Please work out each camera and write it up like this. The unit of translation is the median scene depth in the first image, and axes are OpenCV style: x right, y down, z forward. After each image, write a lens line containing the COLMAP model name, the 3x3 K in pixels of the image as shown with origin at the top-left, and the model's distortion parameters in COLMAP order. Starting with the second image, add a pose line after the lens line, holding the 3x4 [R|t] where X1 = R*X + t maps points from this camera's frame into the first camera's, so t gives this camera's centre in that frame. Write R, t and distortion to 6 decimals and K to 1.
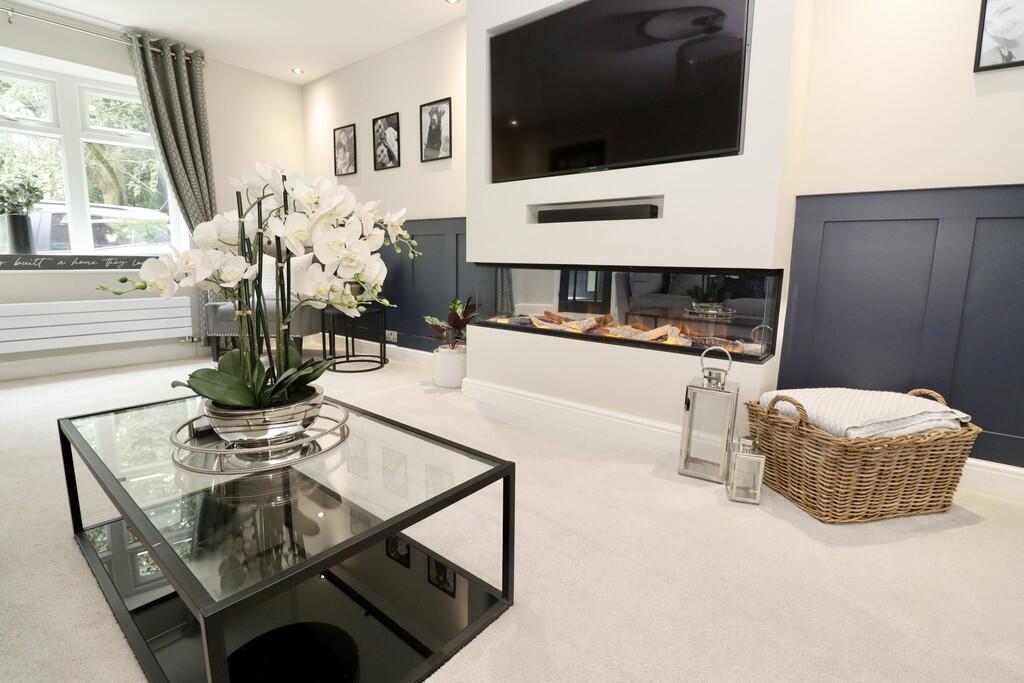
lens RADIAL K [[471.6, 0, 518.8], [0, 471.6, 336.3], [0, 0, 1]] dist [0.002705, -0.014453]
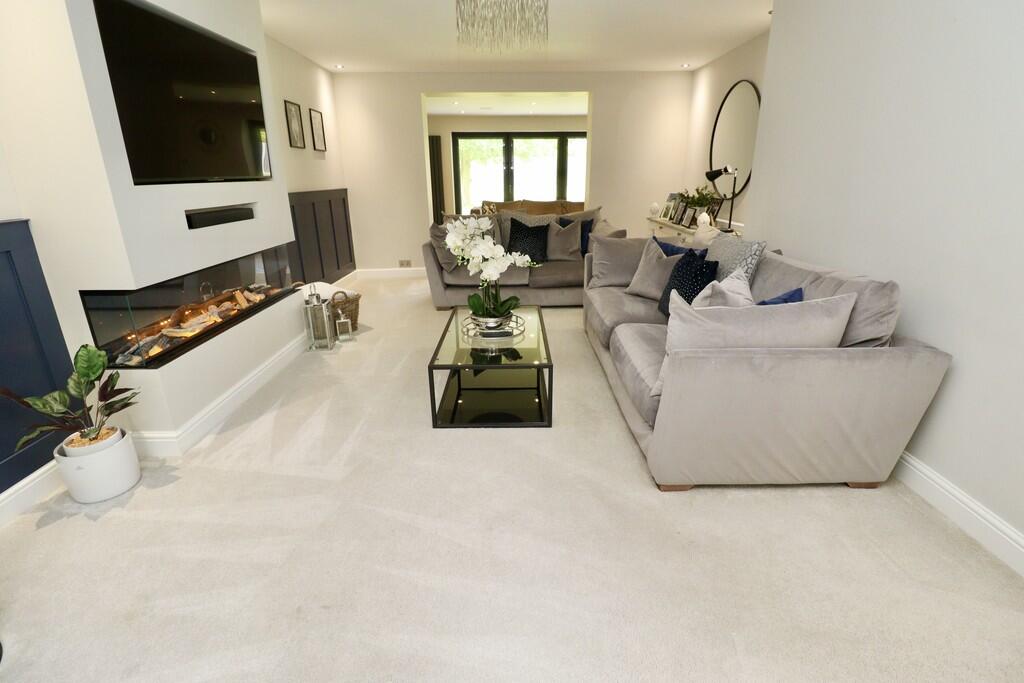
lens RADIAL K [[471.6, 0, 518.8], [0, 471.6, 336.3], [0, 0, 1]] dist [0.002705, -0.014453]
pose [[-0.638549, -0.265112, 0.722476, -1.030327], [0.111523, 0.897004, 0.427723, -0.336012], [-0.761458, 0.353695, -0.543215, 0.955496]]
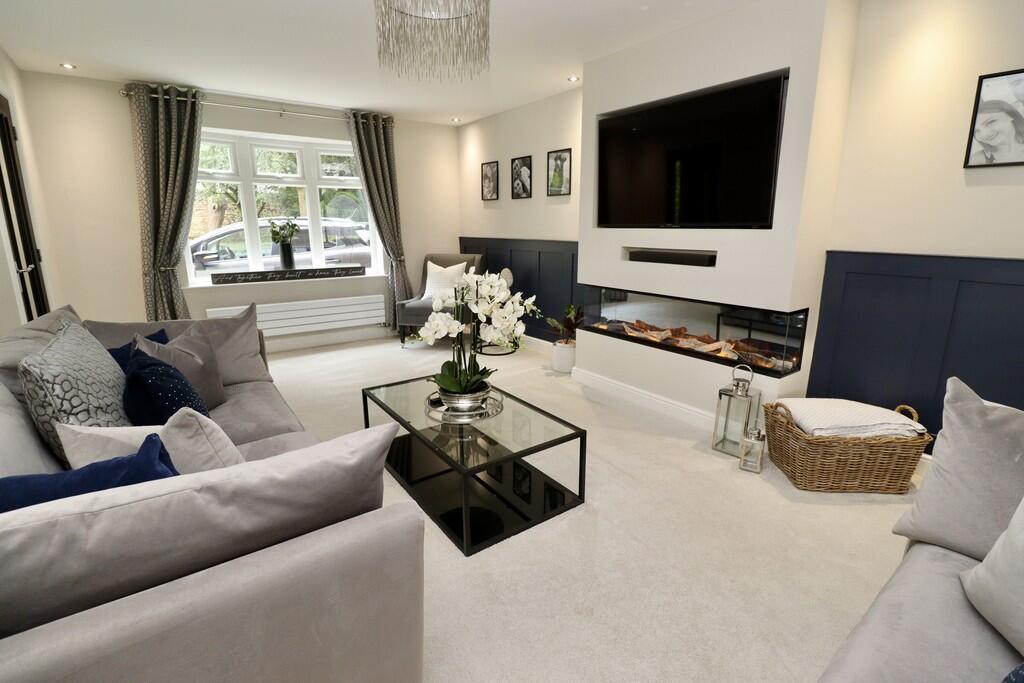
lens RADIAL K [[471.6, 0, 518.8], [0, 471.6, 336.3], [0, 0, 1]] dist [0.002705, -0.014453]
pose [[0.965792, 0.041933, -0.255904, 0.079199], [-0.023626, 0.996963, 0.074202, -0.100254], [0.258238, -0.065618, 0.963850, -0.359360]]
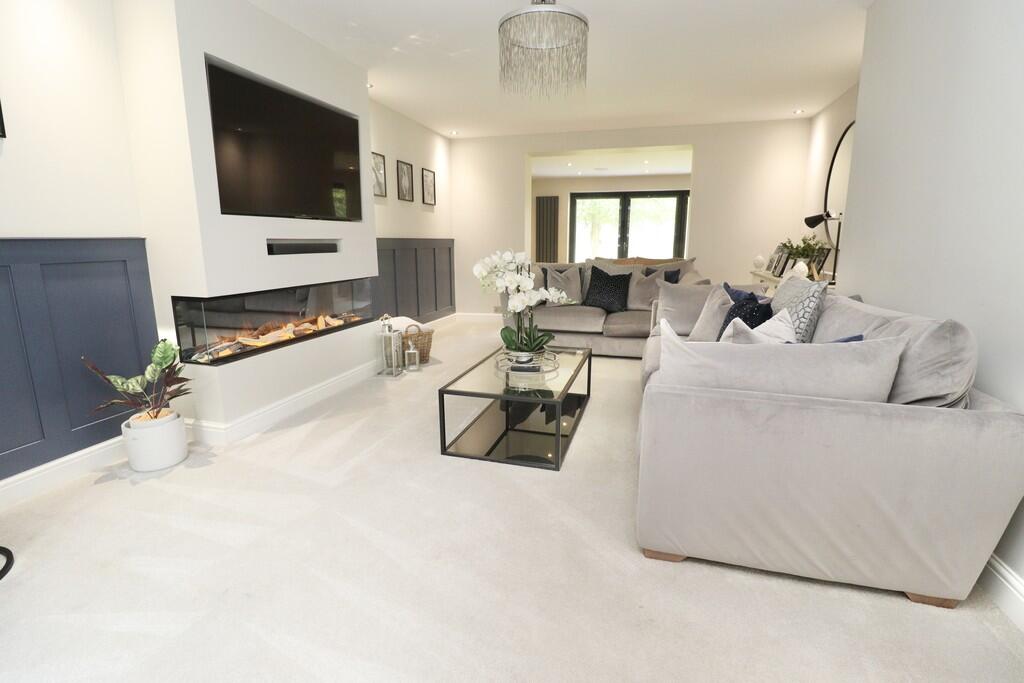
lens RADIAL K [[471.6, 0, 518.8], [0, 471.6, 336.3], [0, 0, 1]] dist [0.002705, -0.014453]
pose [[-0.390357, -0.204109, 0.897753, -1.134637], [0.132269, 0.952567, 0.274084, -0.251175], [-0.911113, 0.225736, -0.344844, 0.778204]]
